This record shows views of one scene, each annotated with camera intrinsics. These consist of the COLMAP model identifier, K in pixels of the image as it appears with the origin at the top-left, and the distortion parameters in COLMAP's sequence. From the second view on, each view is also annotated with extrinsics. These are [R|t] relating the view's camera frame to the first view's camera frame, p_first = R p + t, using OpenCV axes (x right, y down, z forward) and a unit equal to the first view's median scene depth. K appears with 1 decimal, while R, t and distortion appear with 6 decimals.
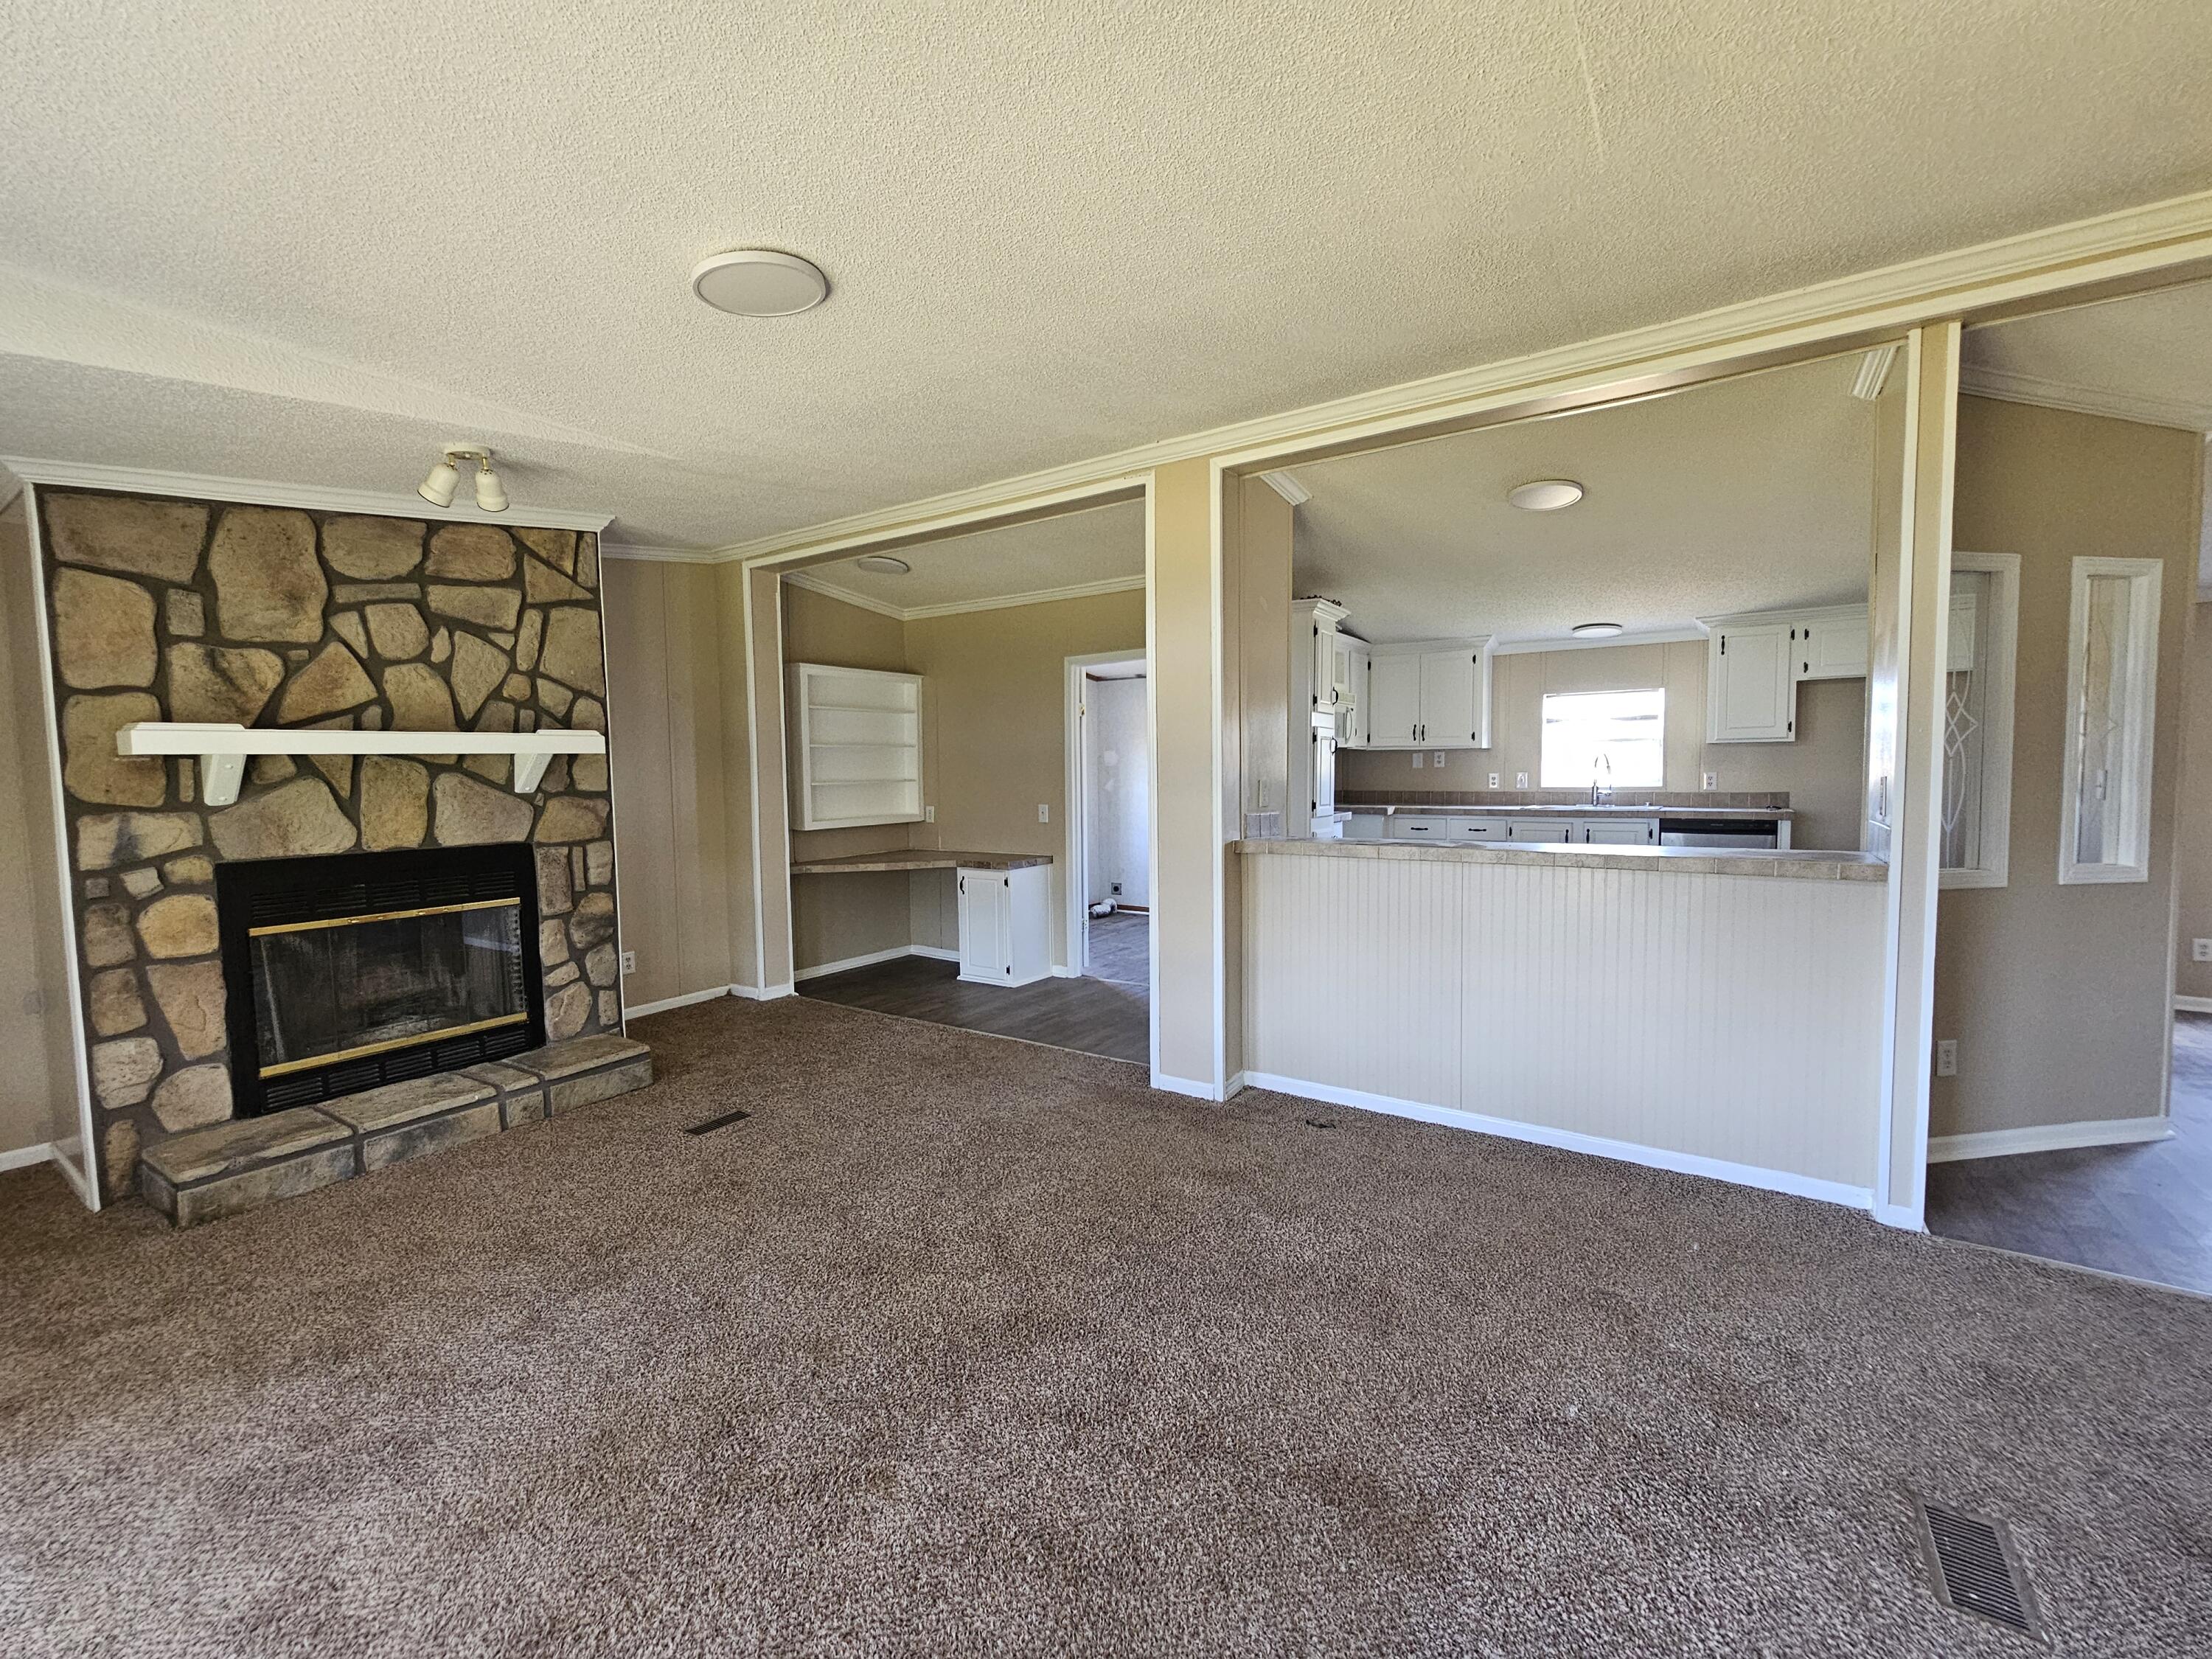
lens RADIAL K [[910.5, 0, 1107.8], [0, 910.5, 819.4], [0, 0, 1]] dist [-0.001030, 0.000085]
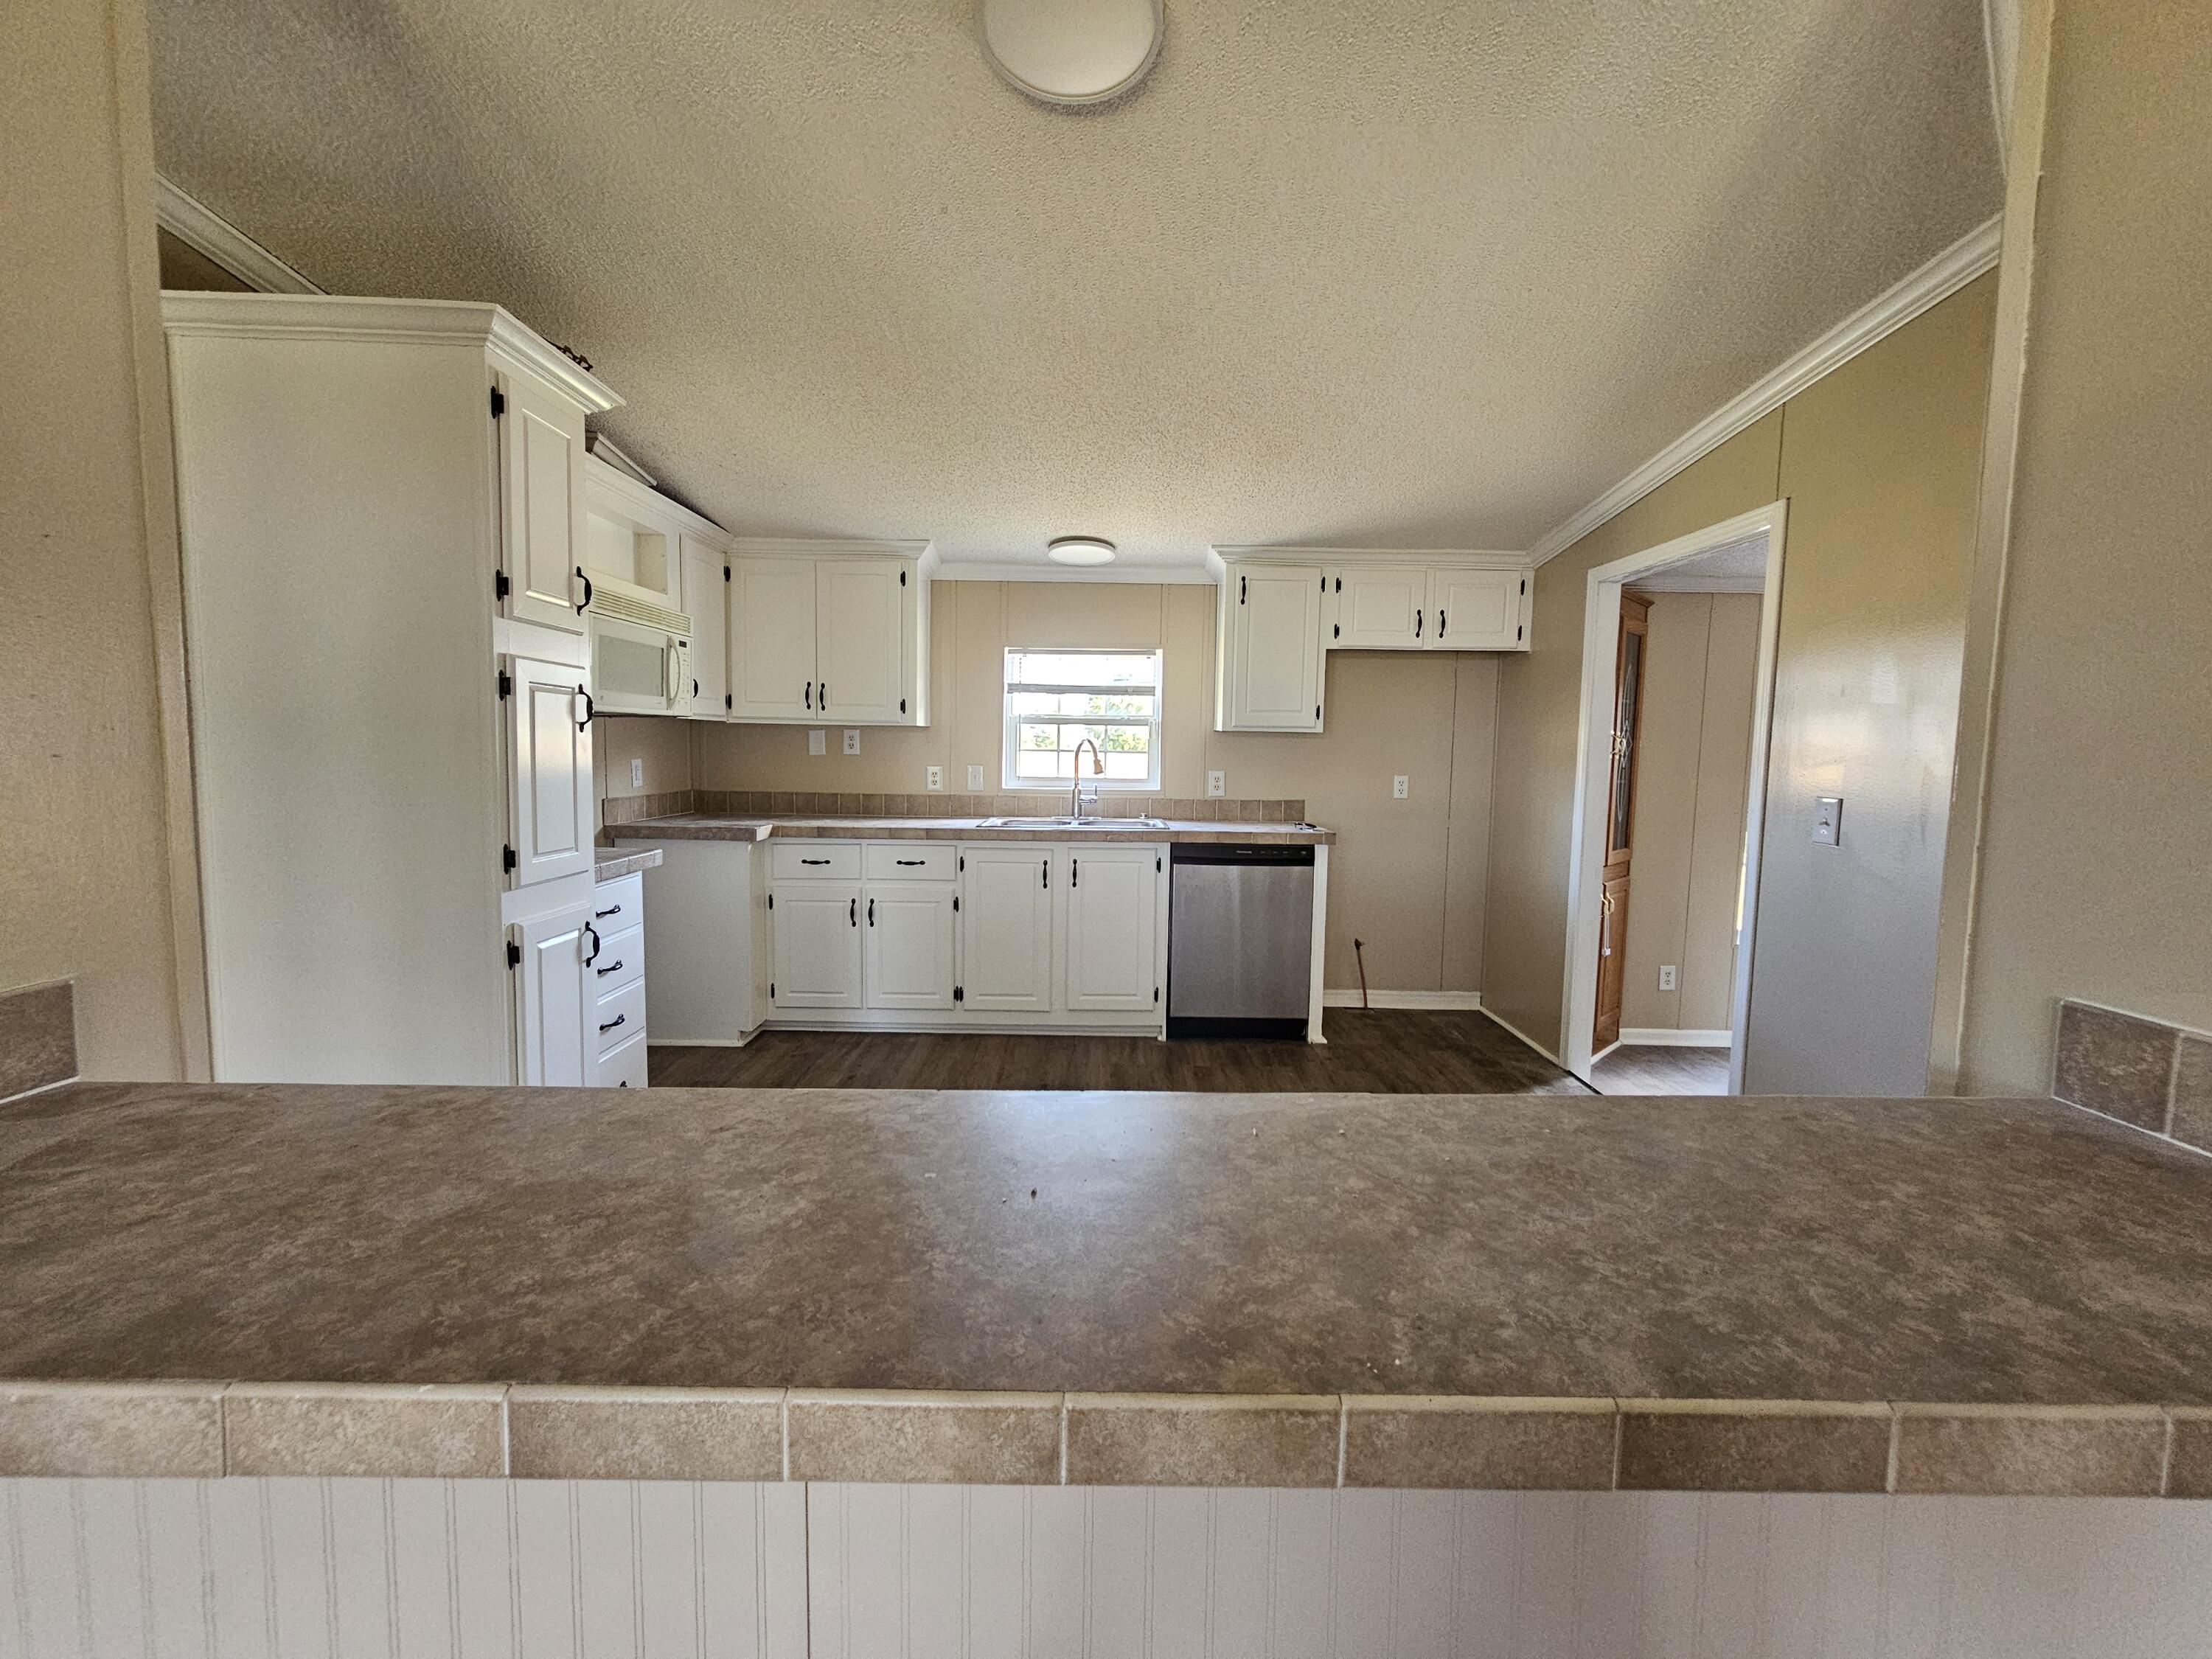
lens RADIAL K [[910.5, 0, 1107.8], [0, 910.5, 819.4], [0, 0, 1]] dist [-0.001030, 0.000085]
pose [[0.829699, -0.020260, 0.557844, 0.310120], [0.004499, 0.999551, 0.029611, -0.059024], [-0.558194, -0.022058, 0.829417, 0.742623]]
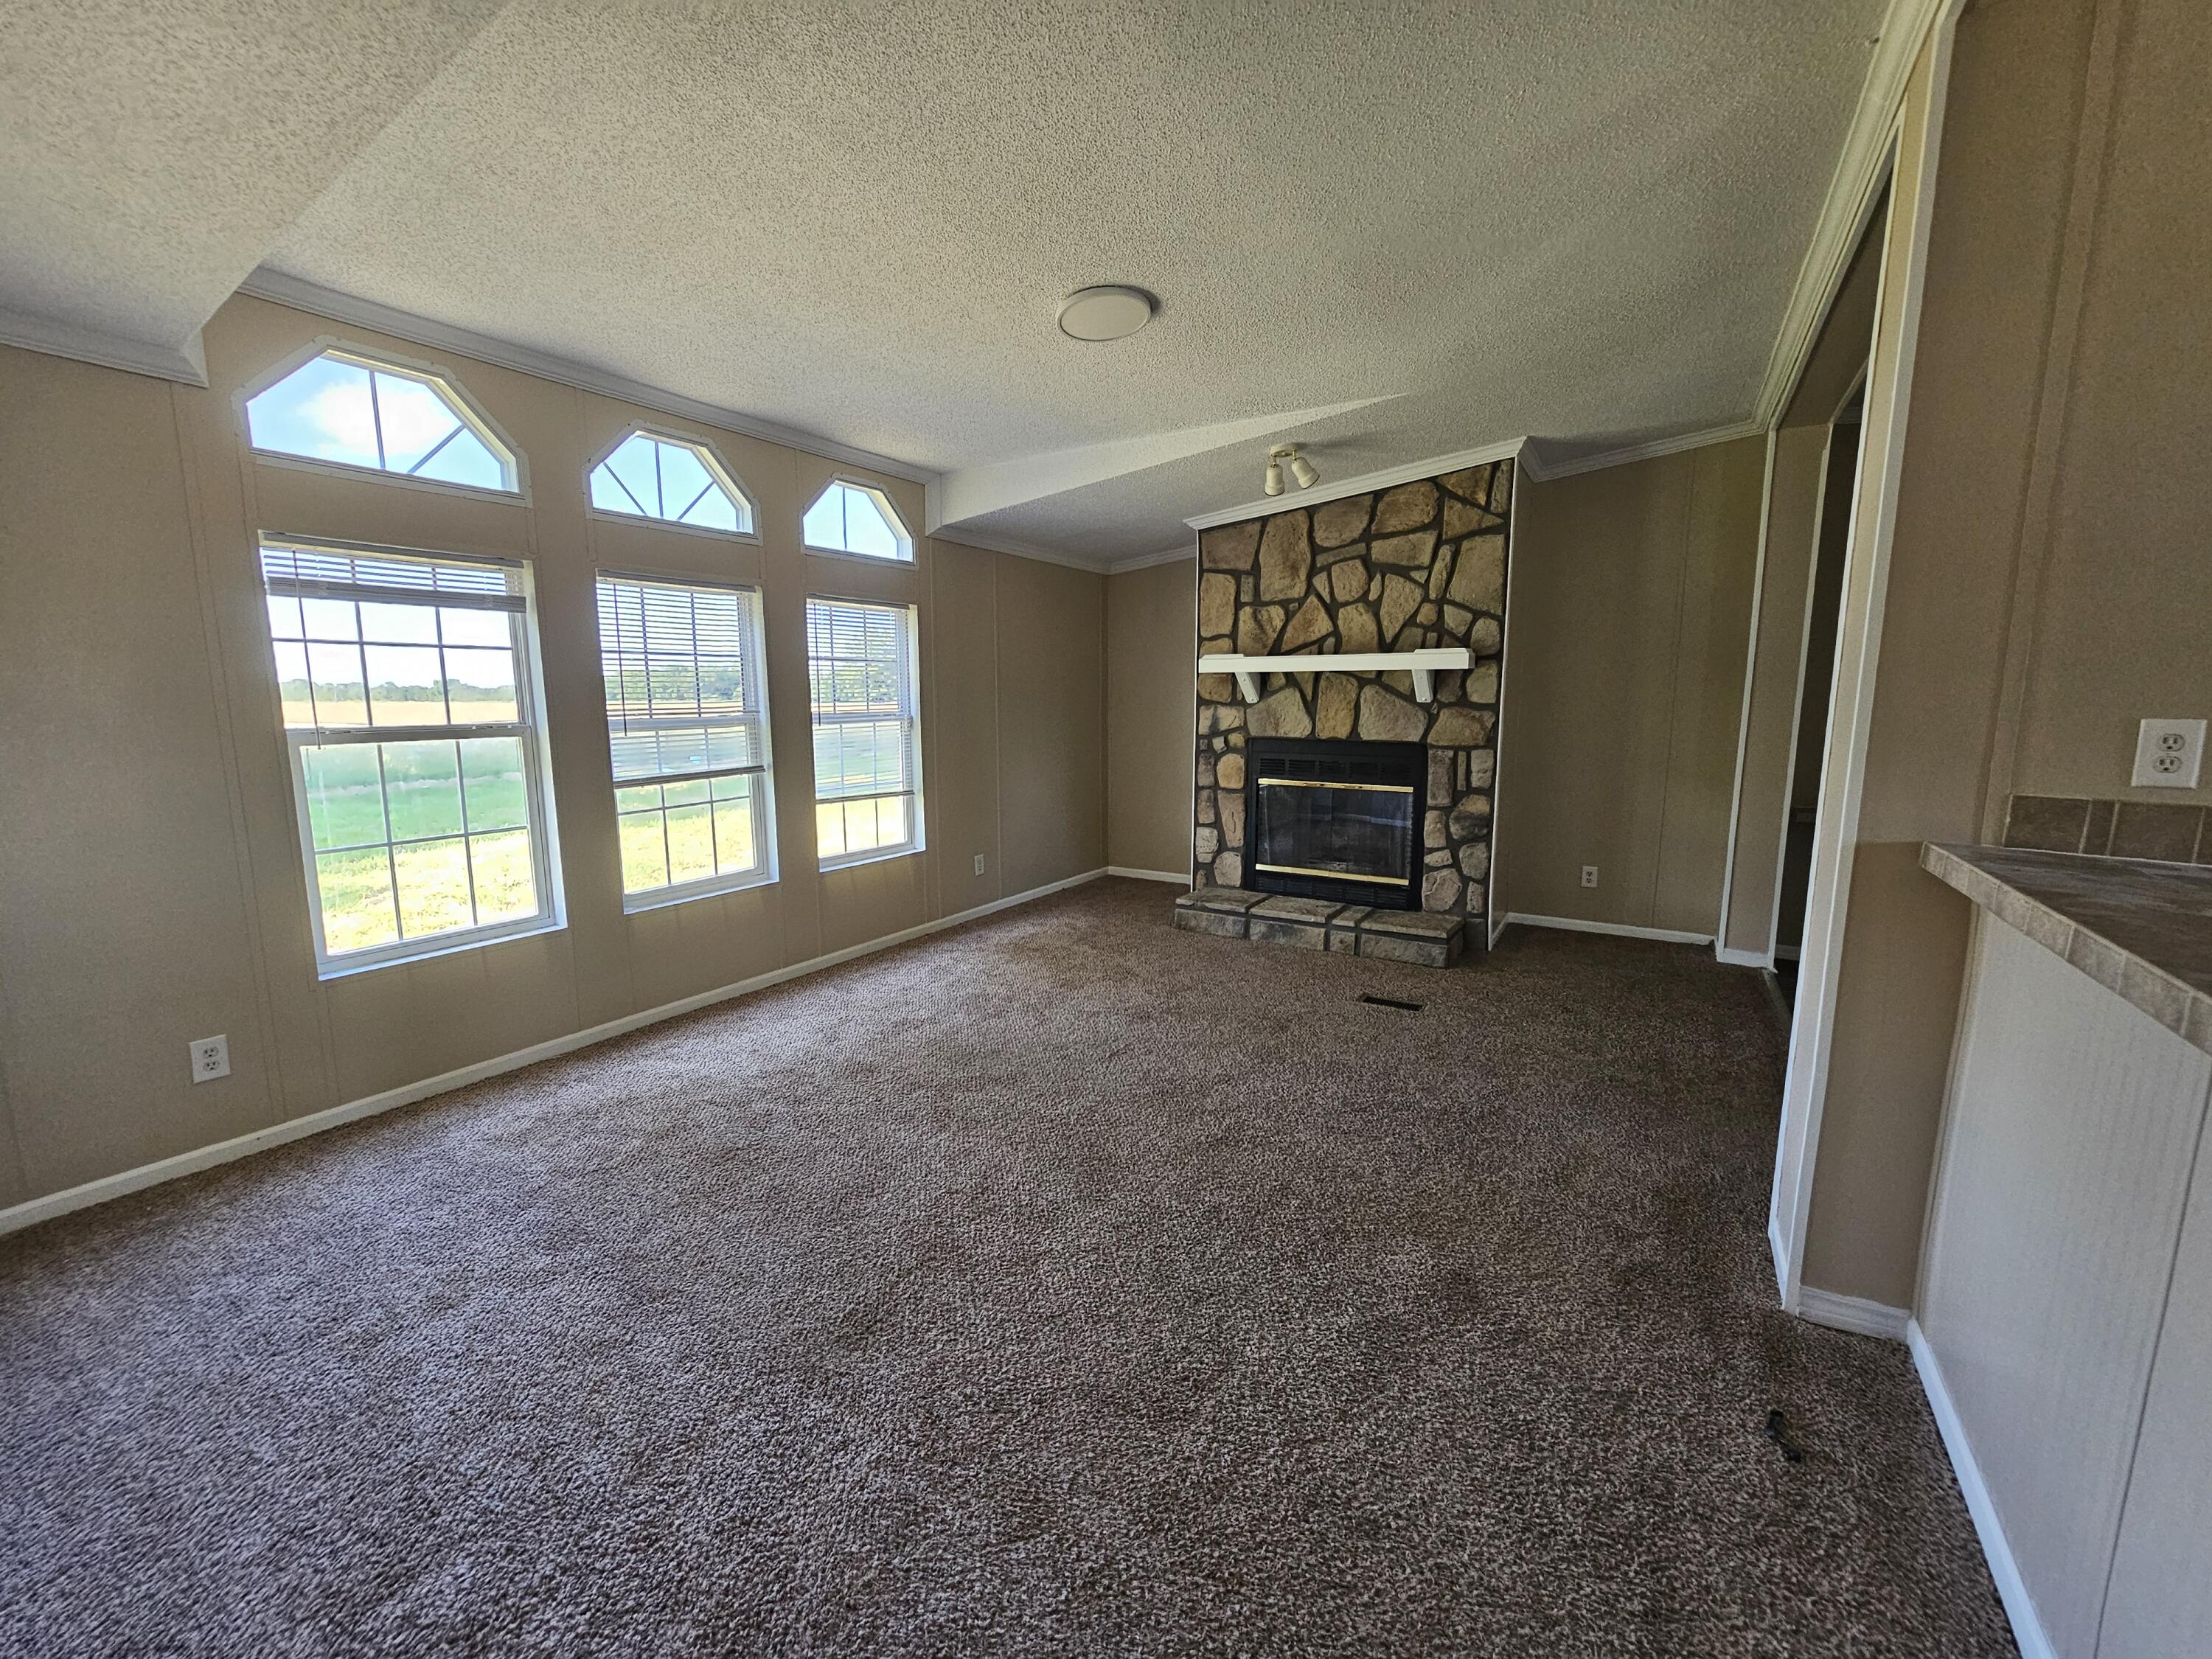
lens RADIAL K [[910.5, 0, 1107.8], [0, 910.5, 819.4], [0, 0, 1]] dist [-0.001030, 0.000085]
pose [[0.044868, 0.153093, -0.987193, 0.589868], [-0.060810, 0.986774, 0.150264, -0.033403], [0.997140, 0.053289, 0.053584, 0.550759]]
